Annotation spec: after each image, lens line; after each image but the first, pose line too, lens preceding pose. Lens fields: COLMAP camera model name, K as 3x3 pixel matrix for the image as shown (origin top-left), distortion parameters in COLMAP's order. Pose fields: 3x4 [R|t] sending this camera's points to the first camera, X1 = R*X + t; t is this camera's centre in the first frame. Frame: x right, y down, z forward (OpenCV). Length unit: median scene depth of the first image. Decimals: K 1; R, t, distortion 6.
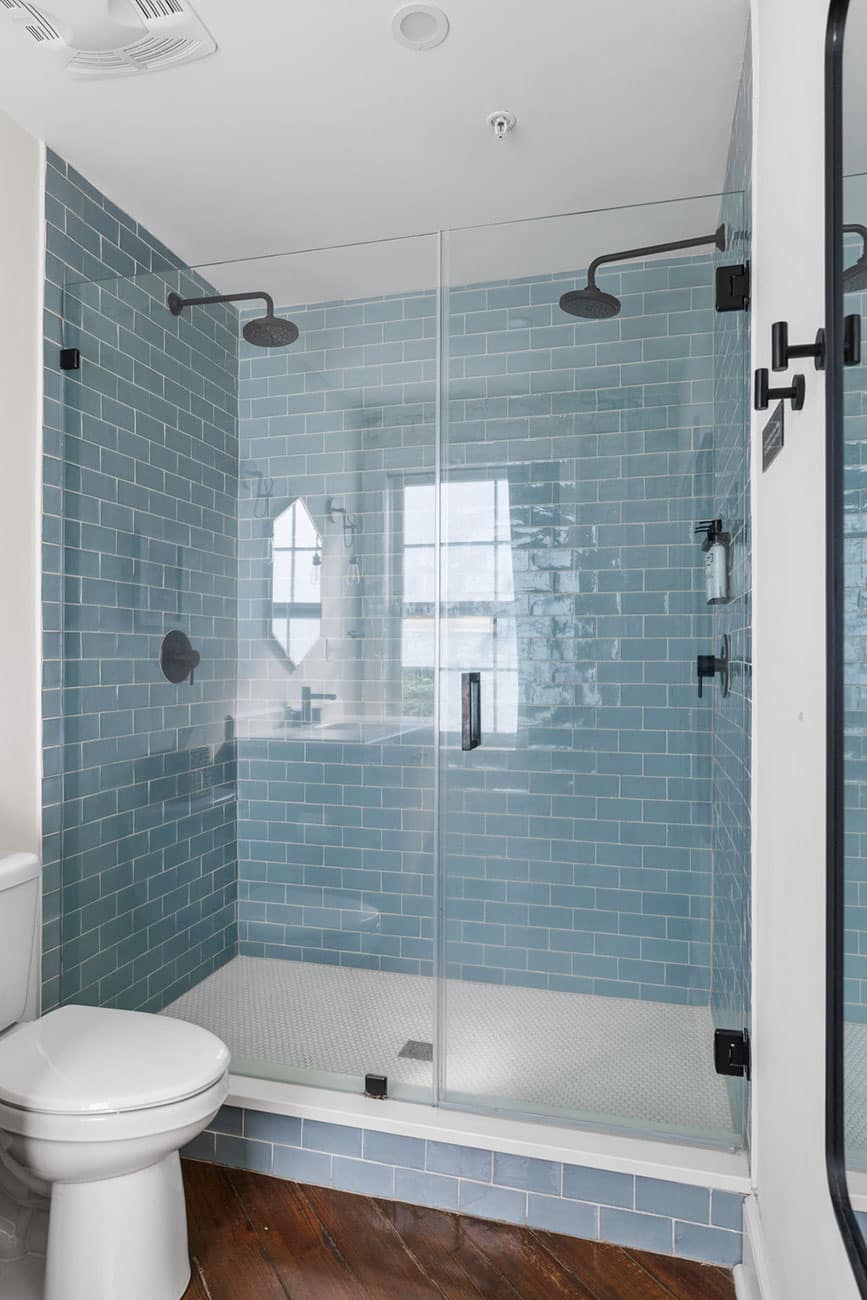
lens RADIAL K [[796.0, 0, 431.3], [0, 796.0, 653.8], [0, 0, 1]] dist [-0.003785, 0.003152]
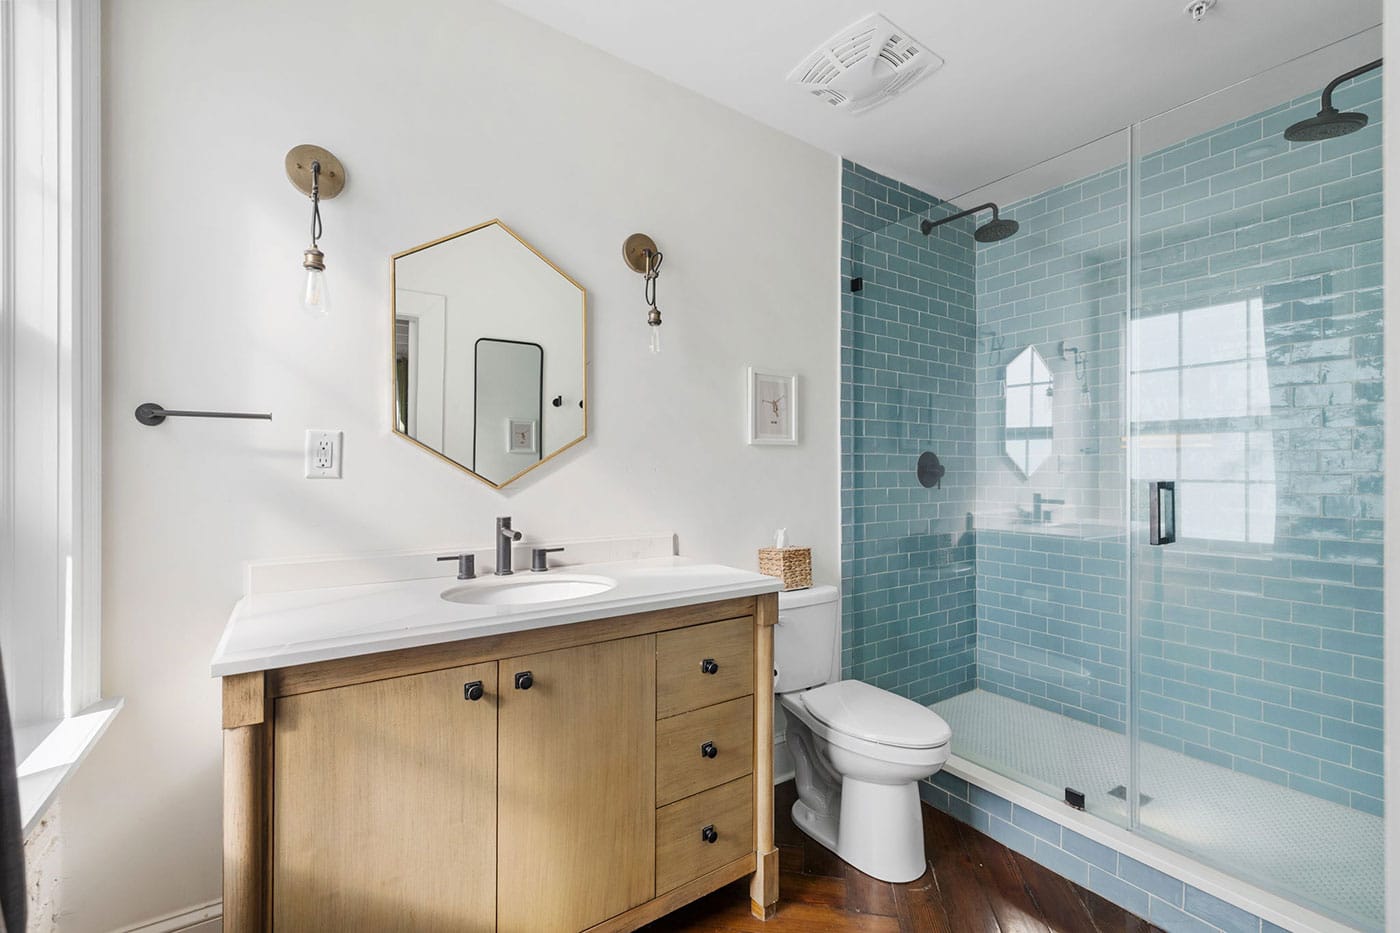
lens RADIAL K [[609.3, 0, 711.4], [0, 609.3, 471.7], [0, 0, 1]] dist [-0.000248, 0.000569]
pose [[0.772000, -0.001023, -0.635622, 0.088440], [0.003836, 0.999988, 0.003050, 0.002815], [0.635611, -0.004793, 0.771995, -0.121006]]
